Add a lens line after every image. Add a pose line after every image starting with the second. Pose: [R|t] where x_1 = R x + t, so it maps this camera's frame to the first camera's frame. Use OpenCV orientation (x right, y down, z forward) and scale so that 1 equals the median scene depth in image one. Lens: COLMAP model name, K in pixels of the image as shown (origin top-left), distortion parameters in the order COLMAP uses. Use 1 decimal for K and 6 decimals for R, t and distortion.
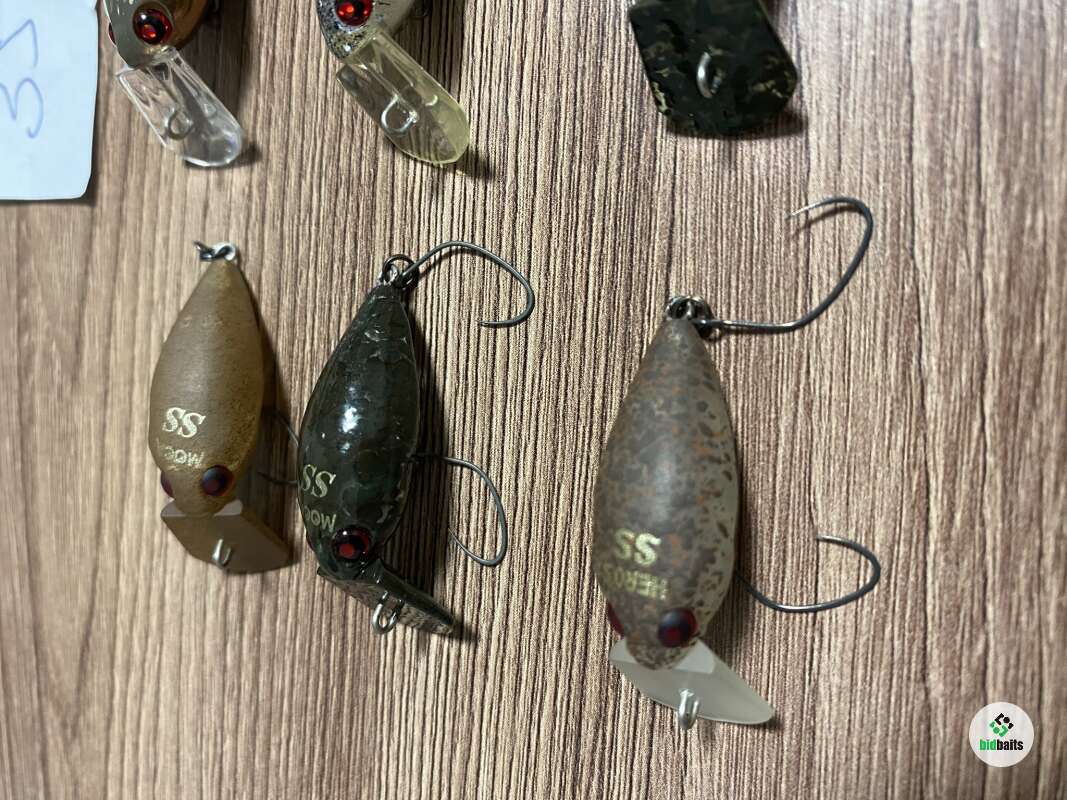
lens RADIAL K [[834.8, 0, 523.2], [0, 834.8, 398.3], [0, 0, 1]] dist [-0.030043, -0.019645]
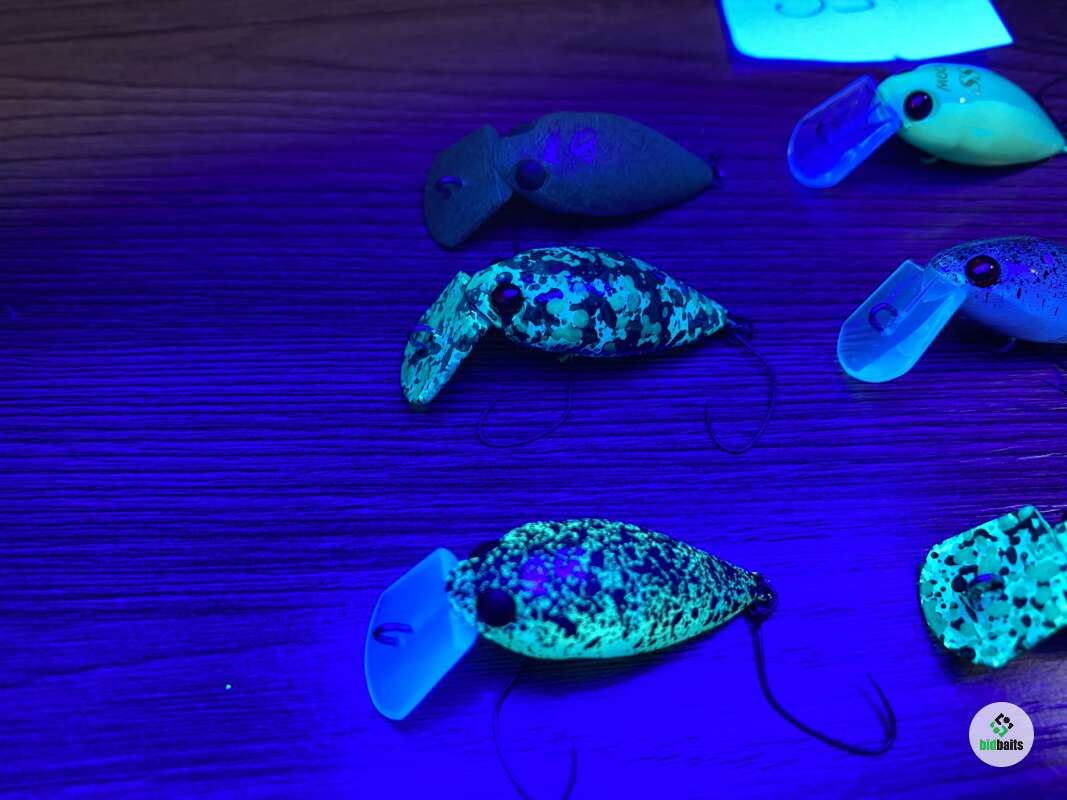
lens RADIAL K [[834.8, 0, 515.6], [0, 834.8, 406.5], [0, 0, 1]] dist [-0.030043, -0.019645]
pose [[0.085544, 0.992004, -0.092791, 0.028104], [-0.990117, 0.074252, -0.118976, 0.282091], [-0.111135, 0.102052, 0.988552, -0.035827]]
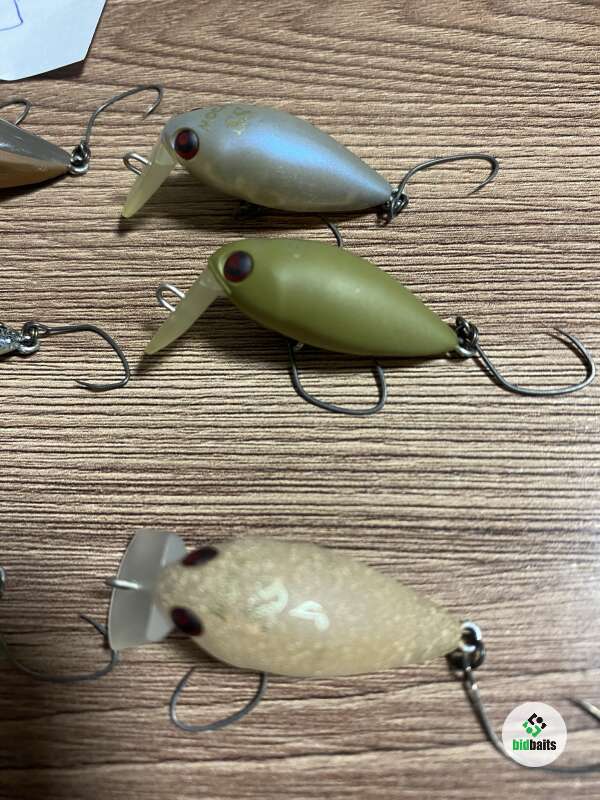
lens RADIAL K [[625.9, 0, 324.3], [0, 625.9, 400.3], [0, 0, 1]] dist [-0.030043, -0.019645]
pose [[0.053224, 0.995989, 0.071927, -0.079278], [-0.998372, 0.051595, 0.024330, -1.207307], [0.020522, -0.073105, 0.997113, 0.021658]]
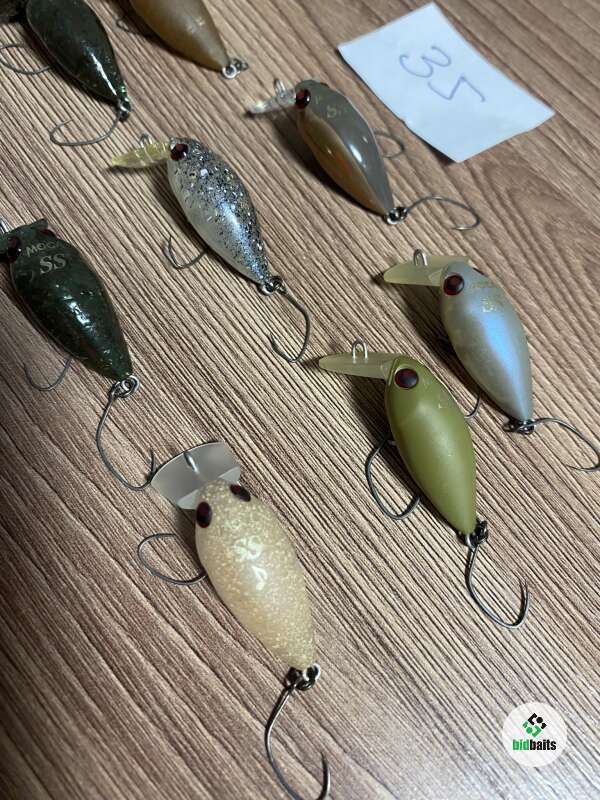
lens RADIAL K [[625.9, 0, 323.3], [0, 625.9, 400.3], [0, 0, 1]] dist [-0.030043, -0.019645]
pose [[-0.724267, 0.682784, 0.096138, -0.169953], [-0.672015, -0.730203, 0.123284, -1.151087], [0.154376, 0.024685, 0.987704, -0.315783]]
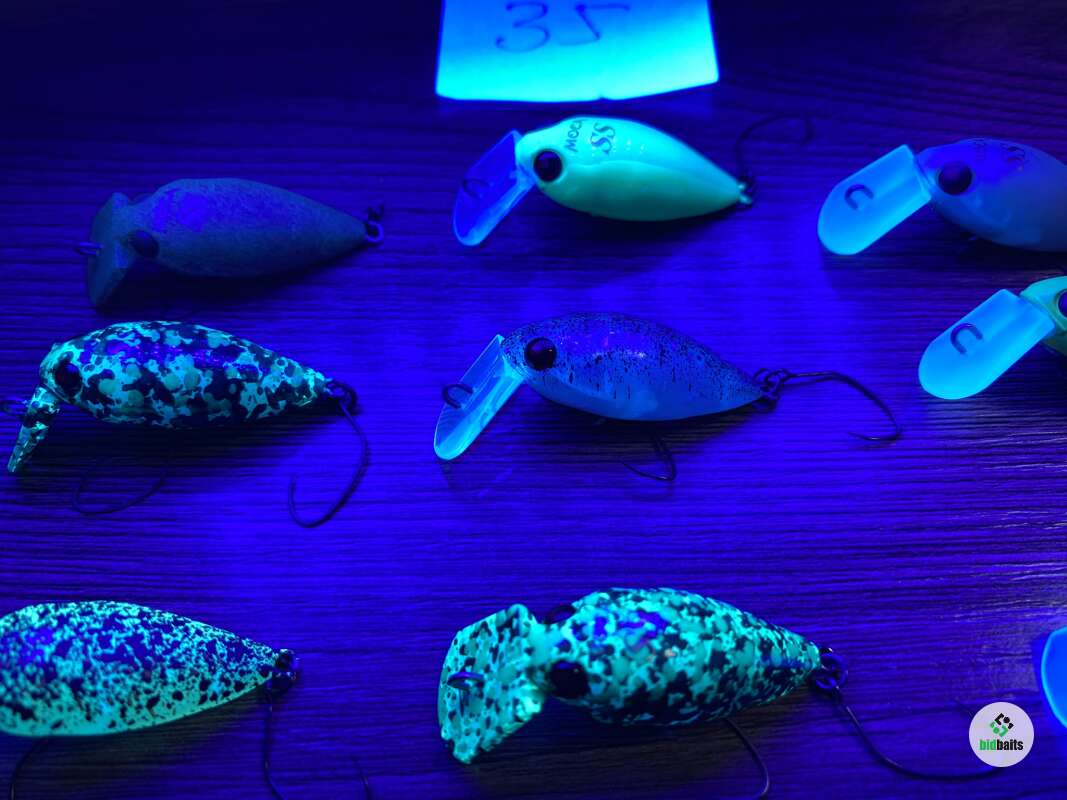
lens RADIAL K [[834.8, 0, 528.7], [0, 834.8, 404.1], [0, 0, 1]] dist [-0.030043, -0.019645]
pose [[0.067534, 0.996421, -0.050832, -0.070099], [-0.995592, 0.063979, -0.068577, -0.334818], [-0.065079, 0.055239, 0.996350, -0.119092]]
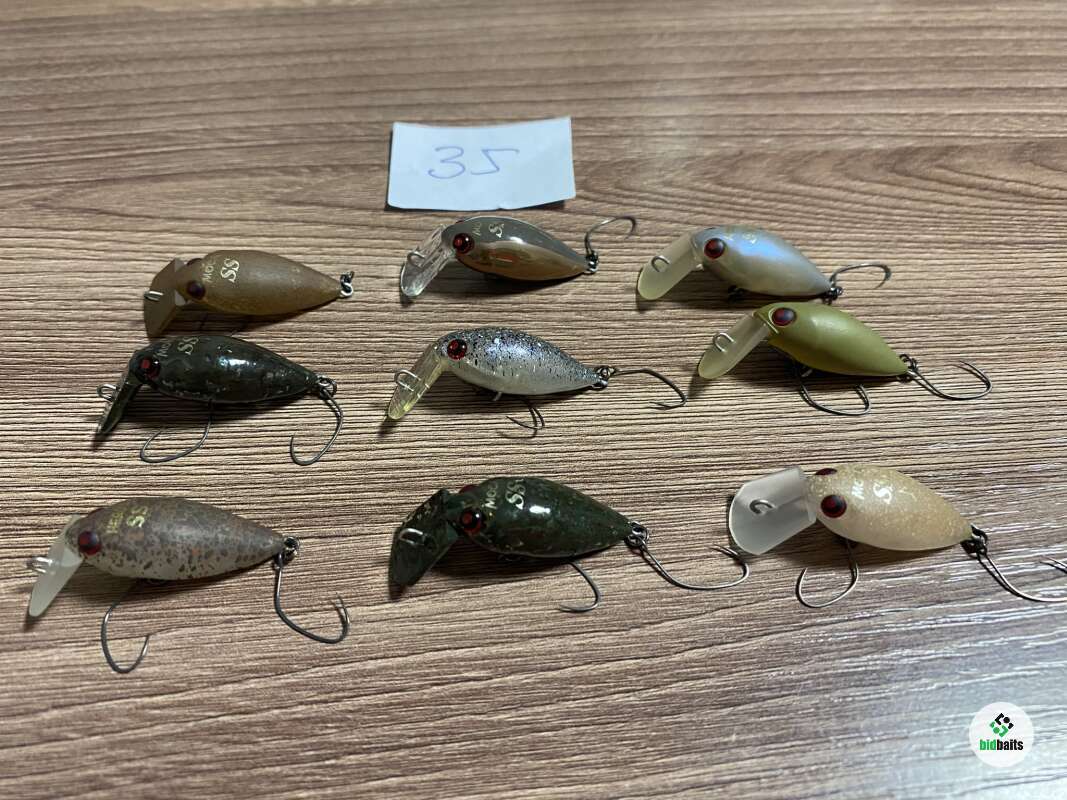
lens RADIAL K [[833.8, 0, 525.8], [0, 833.8, 390.7], [0, 0, 1]] dist [-0.025011, -0.016865]
pose [[0.092915, 0.971128, -0.219722, 0.269697], [-0.986266, 0.059504, -0.154070, -0.300786], [-0.136548, 0.231020, 0.963320, -0.686512]]
